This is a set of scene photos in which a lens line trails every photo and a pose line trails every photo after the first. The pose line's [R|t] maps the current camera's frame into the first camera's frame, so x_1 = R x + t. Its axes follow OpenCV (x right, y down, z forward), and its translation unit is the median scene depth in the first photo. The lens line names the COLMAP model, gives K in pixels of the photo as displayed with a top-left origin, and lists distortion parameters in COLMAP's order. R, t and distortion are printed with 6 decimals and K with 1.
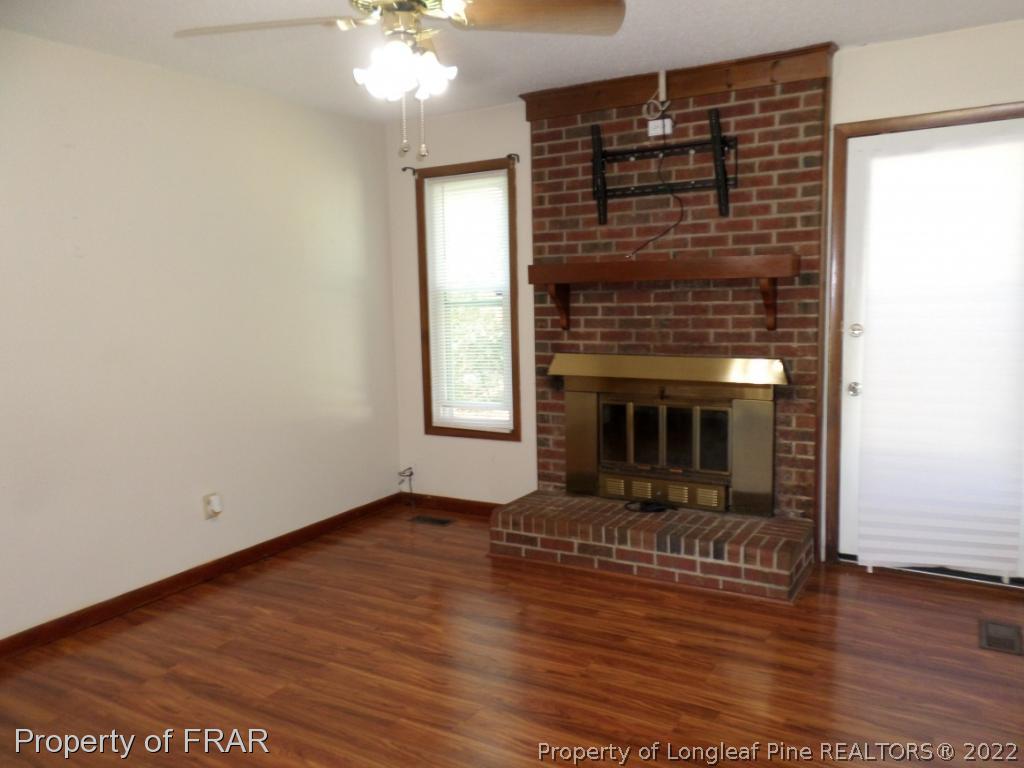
lens RADIAL K [[785.6, 0, 505.6], [0, 785.6, 383.4], [0, 0, 1]] dist [0.005242, -0.015773]
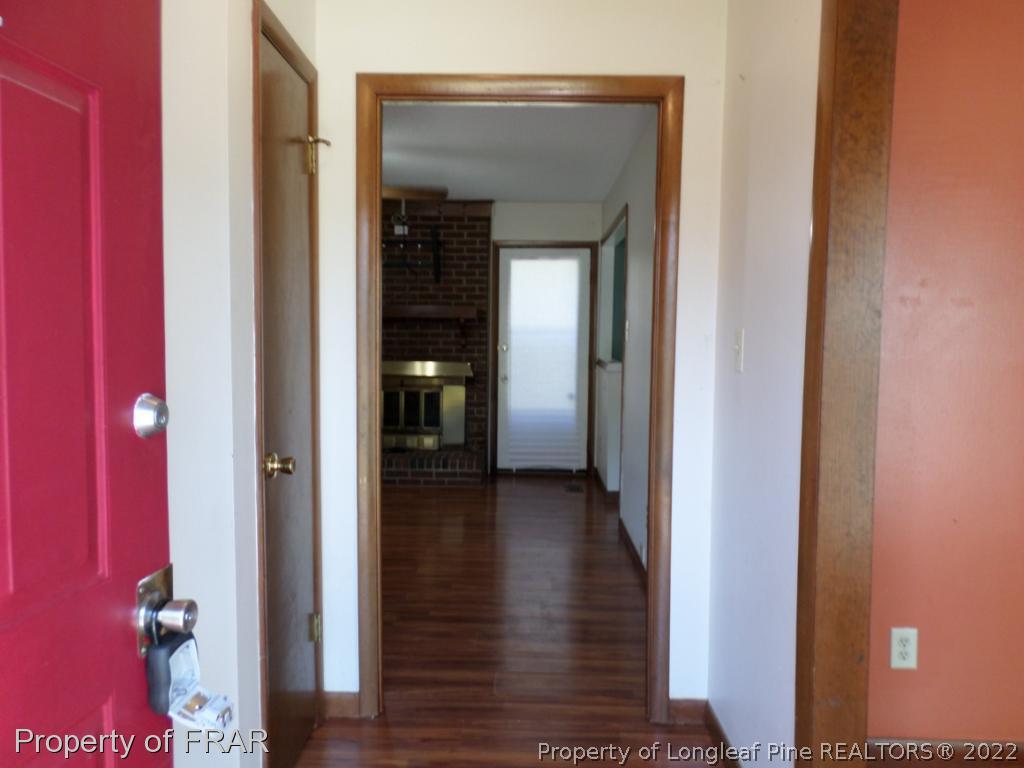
lens RADIAL K [[785.6, 0, 514.3], [0, 785.6, 385.9], [0, 0, 1]] dist [0.005242, -0.015773]
pose [[0.861103, 0.002833, 0.508423, -0.496818], [0.024504, 0.998591, -0.047065, 0.113389], [-0.507840, 0.052987, 0.859820, -0.638707]]
